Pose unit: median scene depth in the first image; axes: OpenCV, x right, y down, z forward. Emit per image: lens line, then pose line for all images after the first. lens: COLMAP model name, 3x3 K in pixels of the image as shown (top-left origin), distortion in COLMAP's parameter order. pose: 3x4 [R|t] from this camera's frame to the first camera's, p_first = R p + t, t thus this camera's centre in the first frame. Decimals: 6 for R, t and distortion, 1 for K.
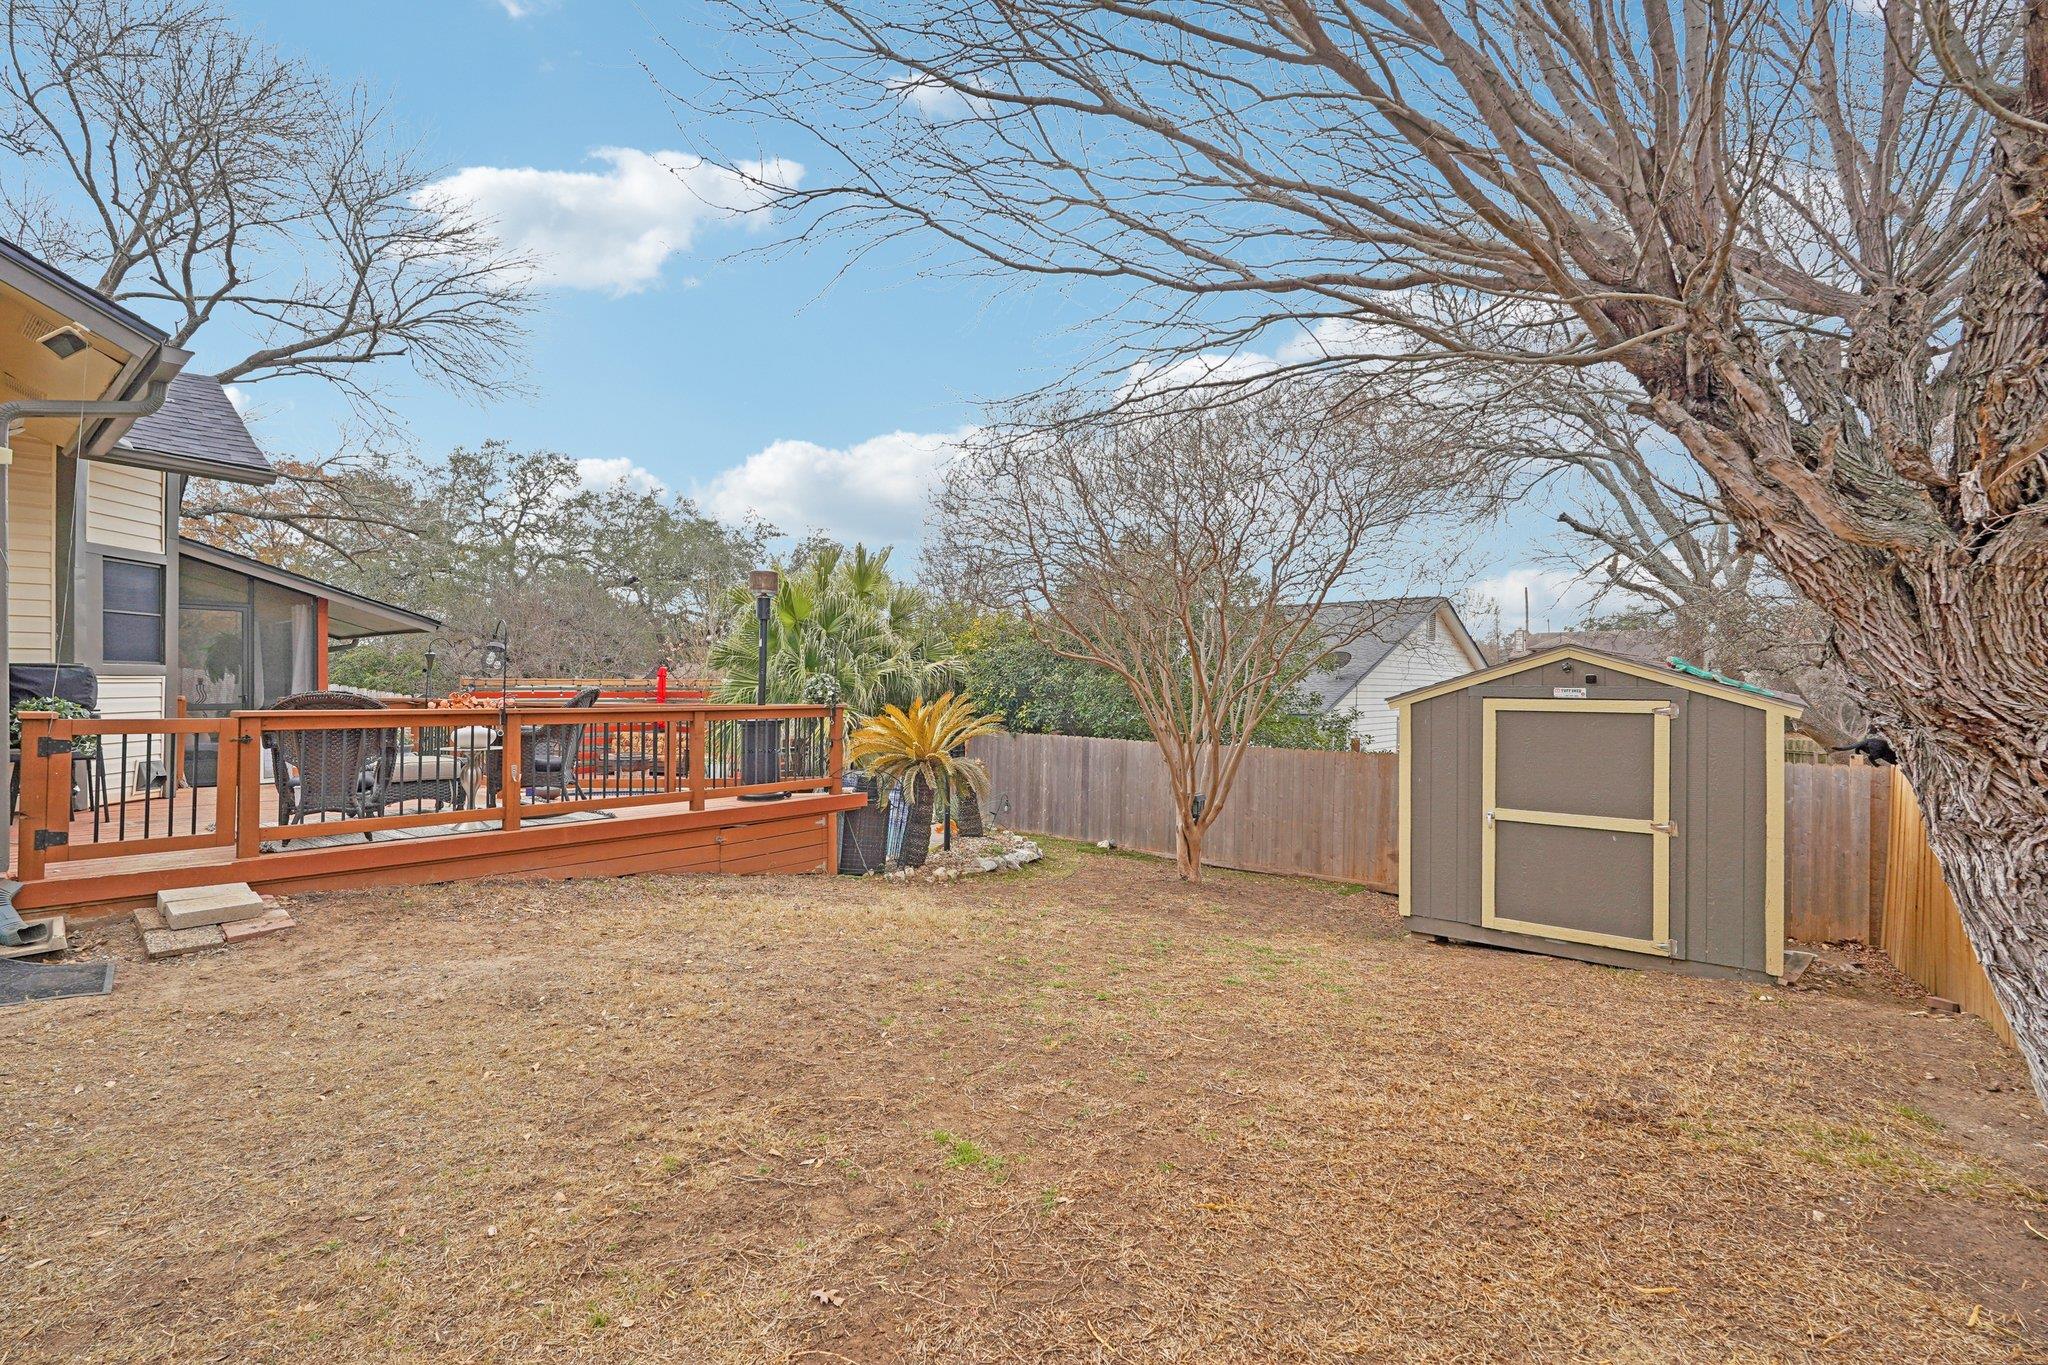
lens RADIAL K [[914.2, 0, 1024.0], [0, 914.2, 682.5], [0, 0, 1]] dist [-0.001182, -0.000003]
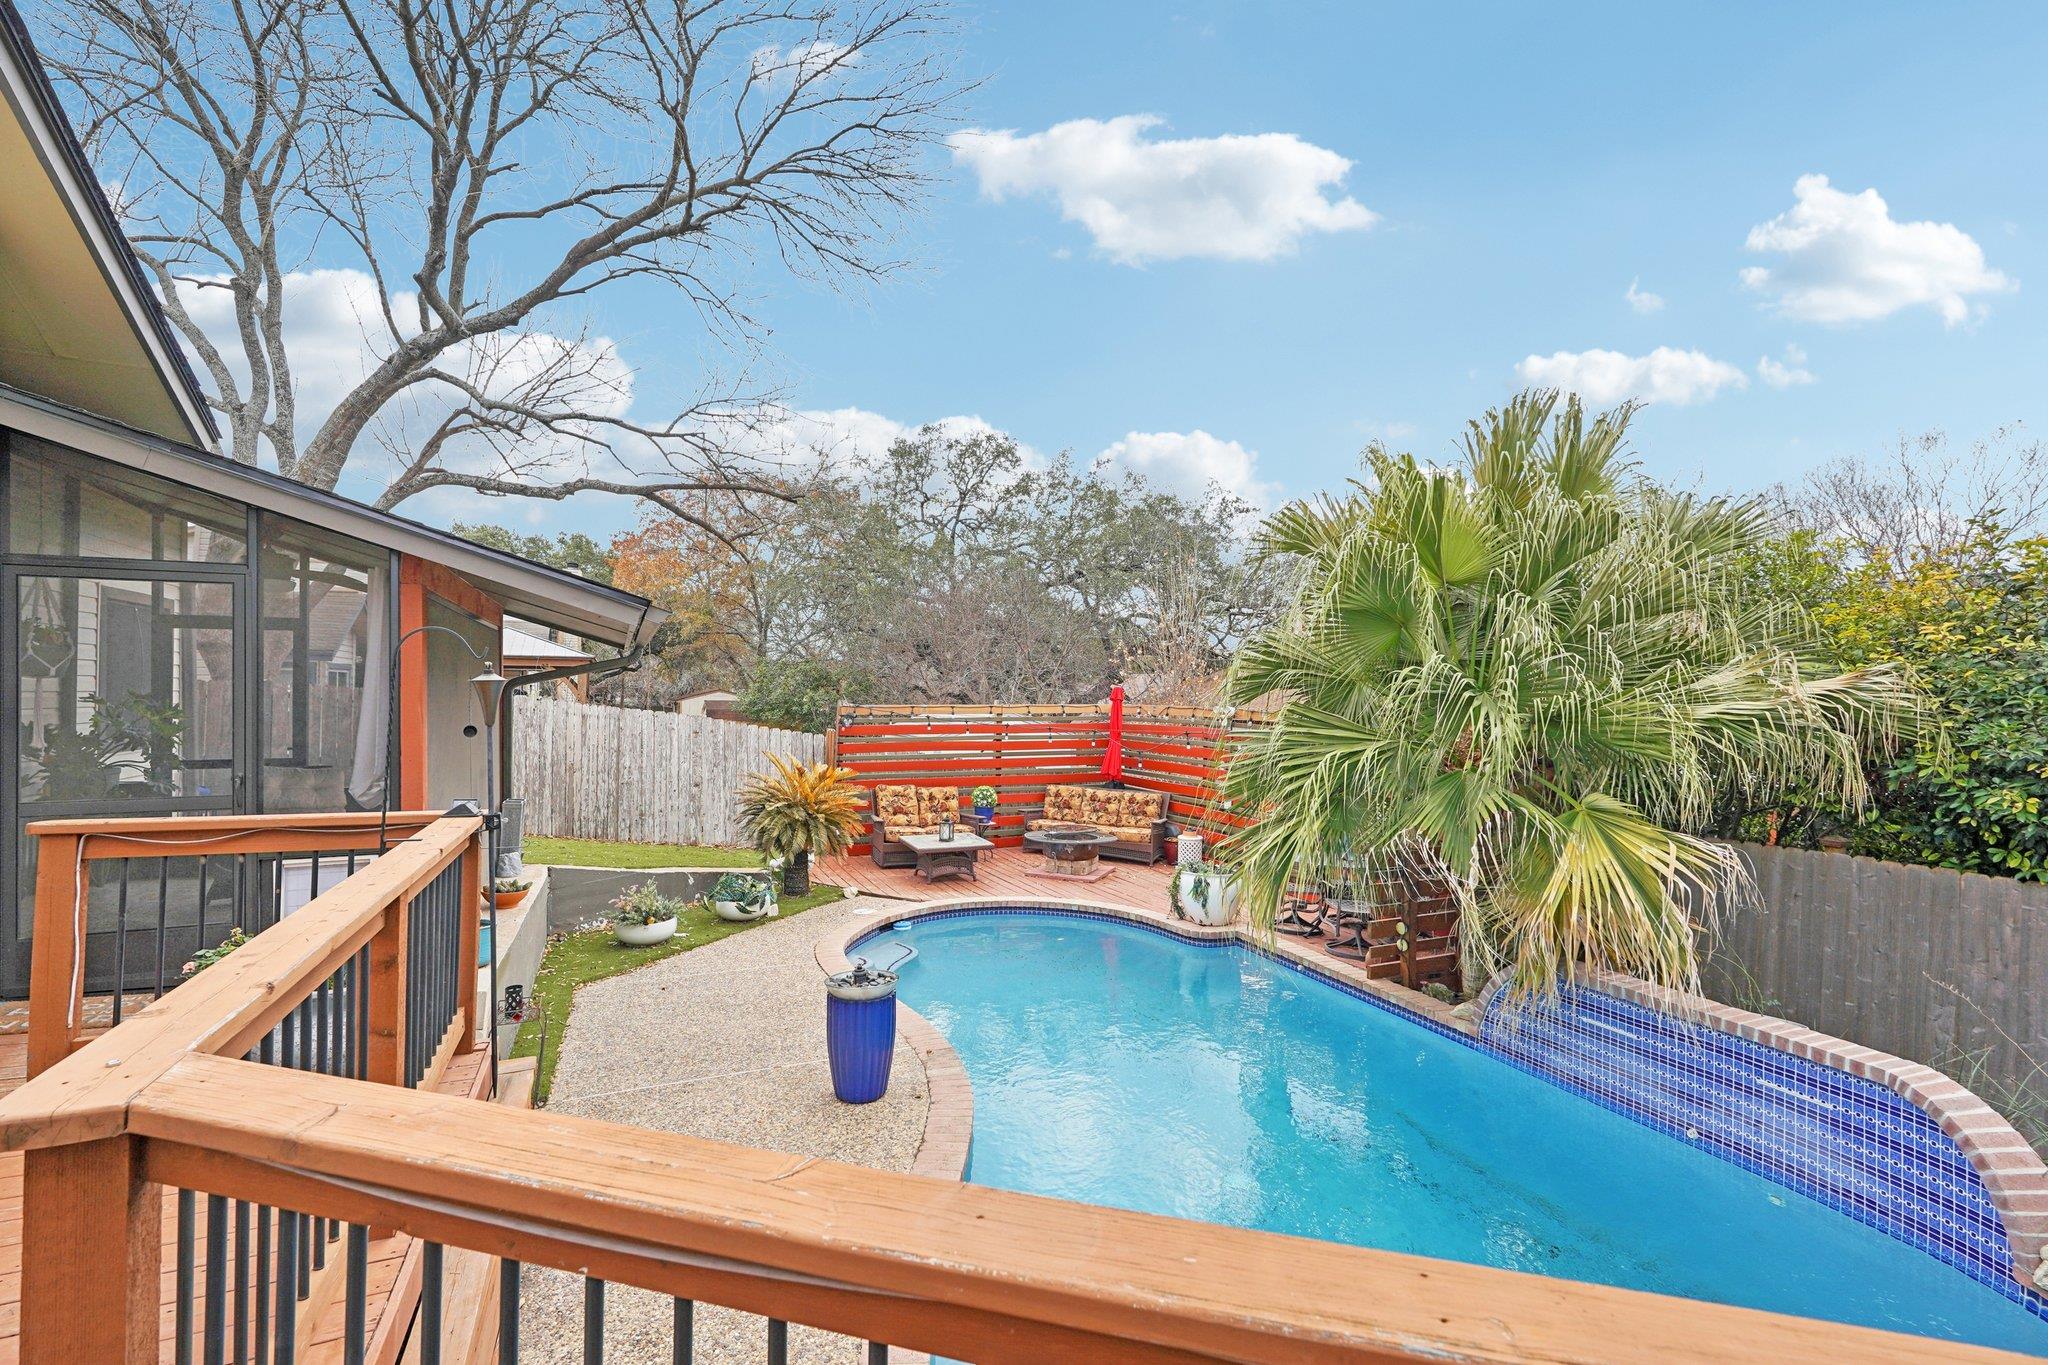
lens RADIAL K [[914.2, 0, 1024.0], [0, 914.2, 682.5], [0, 0, 1]] dist [-0.001182, -0.000003]
pose [[0.892963, -0.005286, -0.450098, -0.099575], [0.001273, 0.999957, -0.009218, -0.007961], [0.450127, 0.007659, 0.892931, 0.242760]]
